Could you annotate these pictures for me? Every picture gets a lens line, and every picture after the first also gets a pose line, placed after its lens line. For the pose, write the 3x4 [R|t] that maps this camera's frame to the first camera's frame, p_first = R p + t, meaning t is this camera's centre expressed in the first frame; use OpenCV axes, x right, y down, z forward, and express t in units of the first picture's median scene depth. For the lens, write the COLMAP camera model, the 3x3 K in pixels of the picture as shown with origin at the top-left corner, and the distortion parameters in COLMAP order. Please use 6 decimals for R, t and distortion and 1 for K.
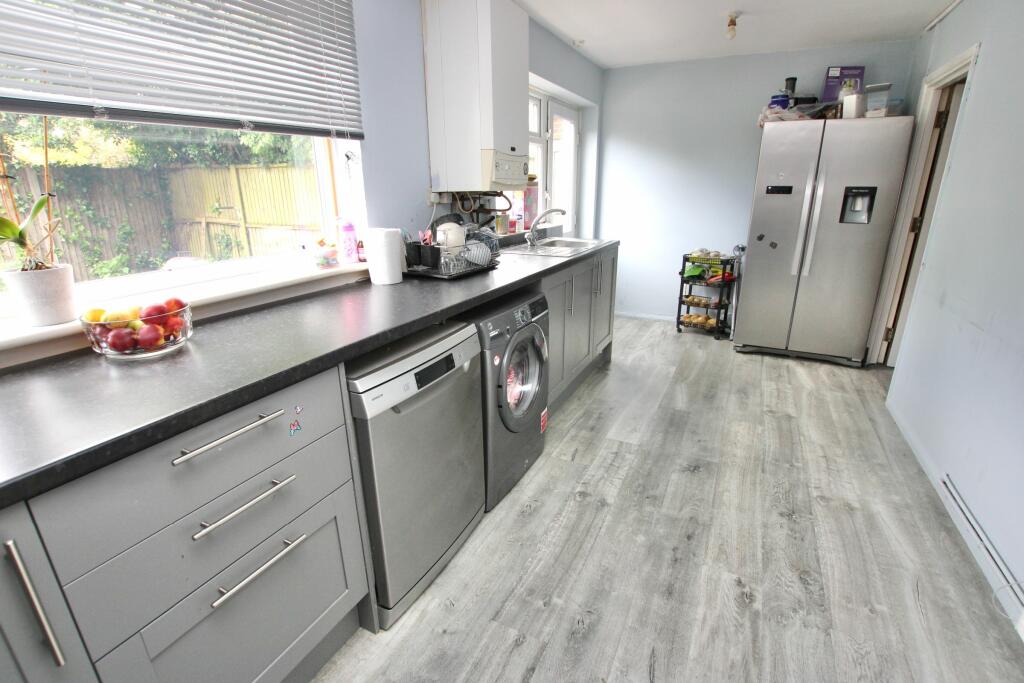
lens RADIAL K [[474.7, 0, 512.0], [0, 474.7, 341.5], [0, 0, 1]] dist [-0.034150, 0.003973]
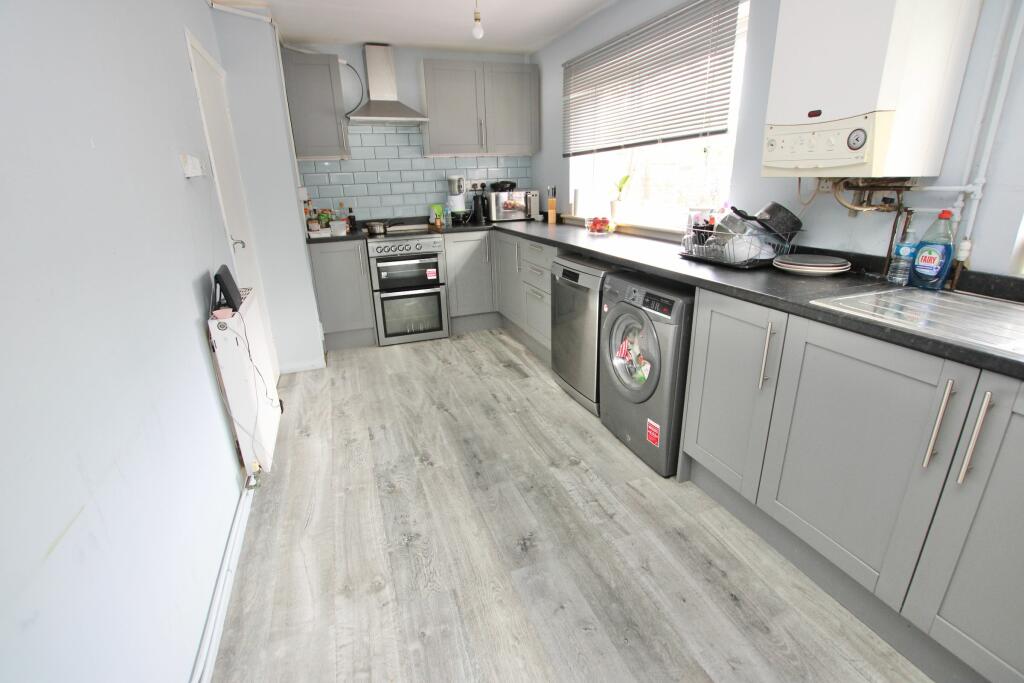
lens RADIAL K [[474.7, 0, 512.0], [0, 474.7, 341.5], [0, 0, 1]] dist [-0.034150, 0.003973]
pose [[-0.688120, 0.259750, -0.677511, 0.997053], [-0.192829, 0.834689, 0.515859, -0.480653], [0.699505, 0.485617, -0.524279, 1.456345]]
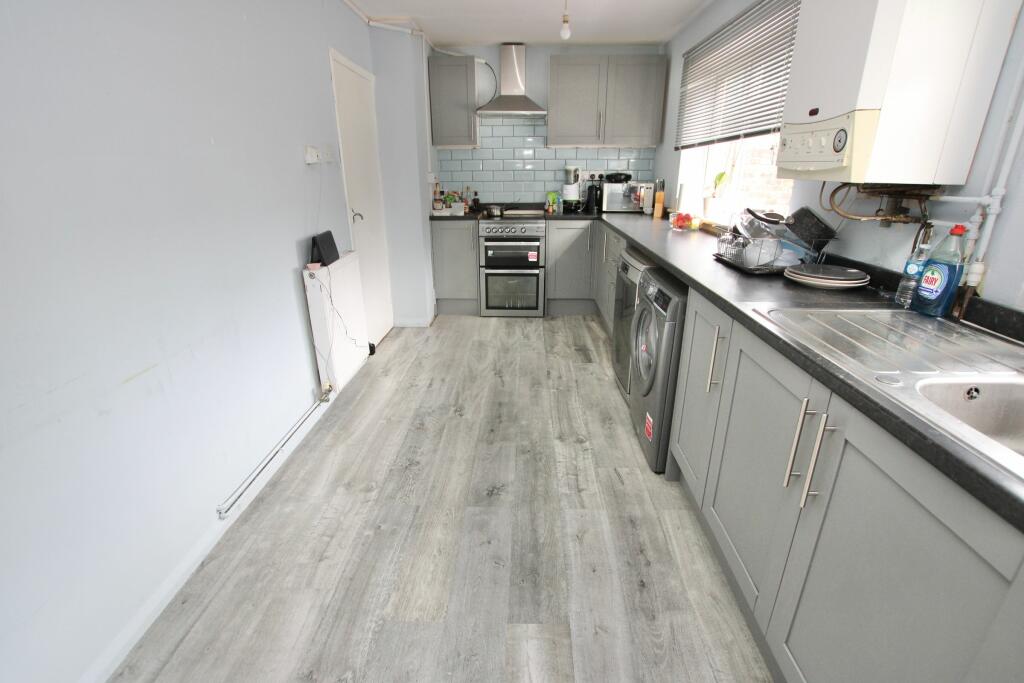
lens RADIAL K [[474.7, 0, 512.0], [0, 474.7, 341.5], [0, 0, 1]] dist [-0.034150, 0.003973]
pose [[-0.909488, 0.150344, -0.387592, 0.780542], [-0.120523, 0.796926, 0.591932, -0.584323], [0.397876, 0.585069, -0.706675, 1.757290]]
